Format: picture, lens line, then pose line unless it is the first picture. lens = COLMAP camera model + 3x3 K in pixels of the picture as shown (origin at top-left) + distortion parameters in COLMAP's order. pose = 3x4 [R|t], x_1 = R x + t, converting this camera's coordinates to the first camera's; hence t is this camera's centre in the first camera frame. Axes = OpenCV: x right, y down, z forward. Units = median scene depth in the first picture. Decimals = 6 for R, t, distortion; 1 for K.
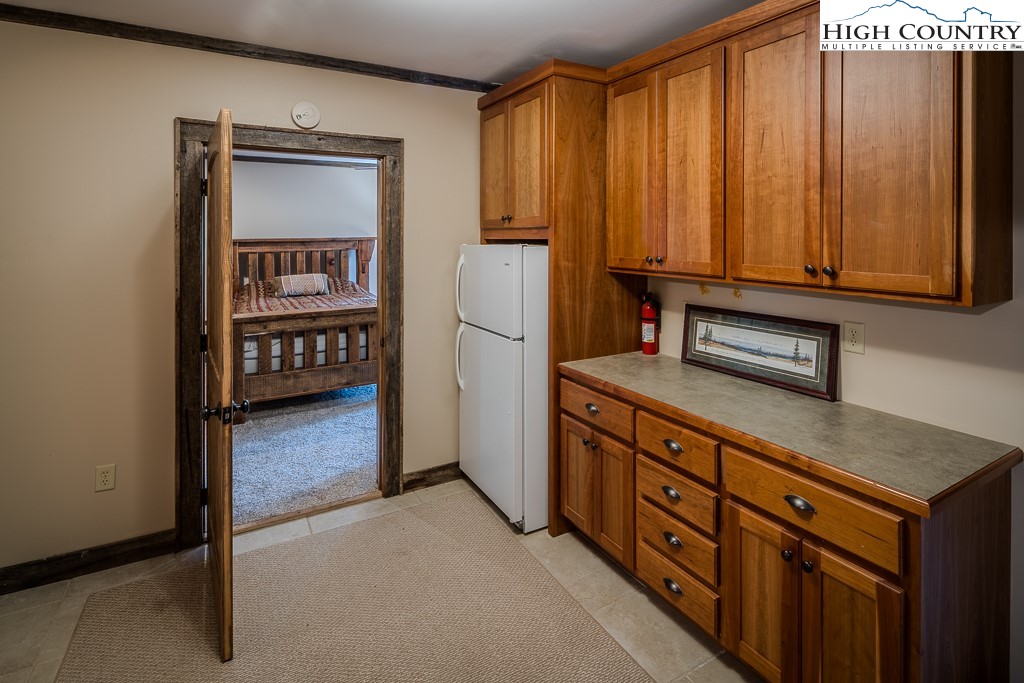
lens RADIAL K [[500.7, 0, 512.0], [0, 500.7, 341.5], [0, 0, 1]] dist [0.000689, 0.000042]
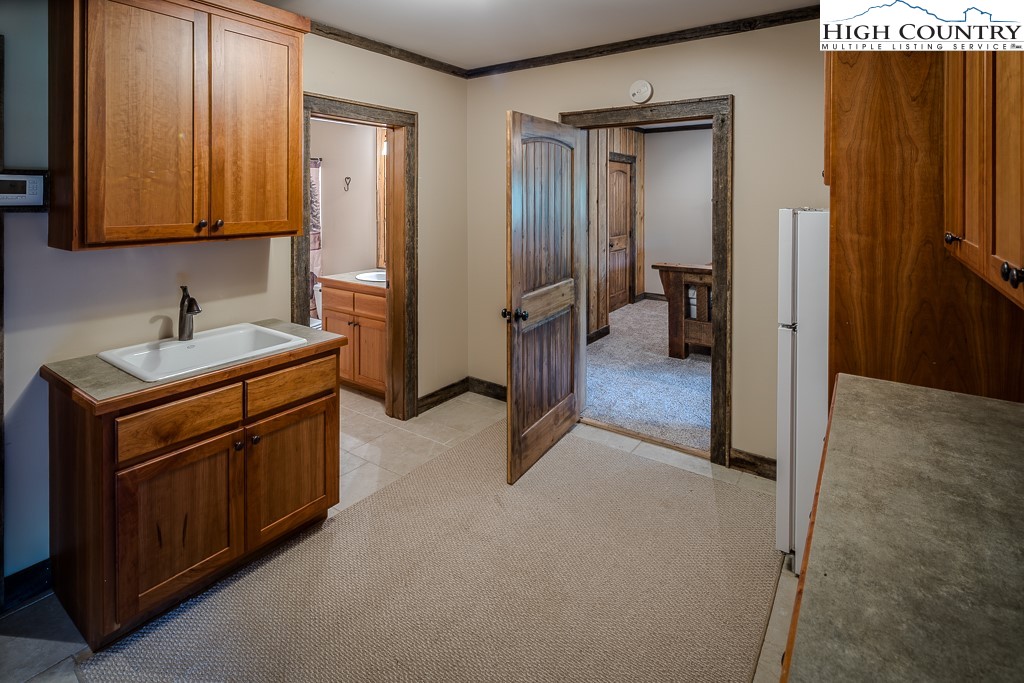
lens RADIAL K [[493.3, 0, 512.6], [0, 493.3, 311.5], [0, 0, 1]] dist [-0.000644, -0.000195]
pose [[0.421473, 0.208859, -0.882462, 0.526719], [-0.184658, 0.972494, 0.141973, -0.059319], [0.887841, 0.103117, 0.448447, 0.253040]]
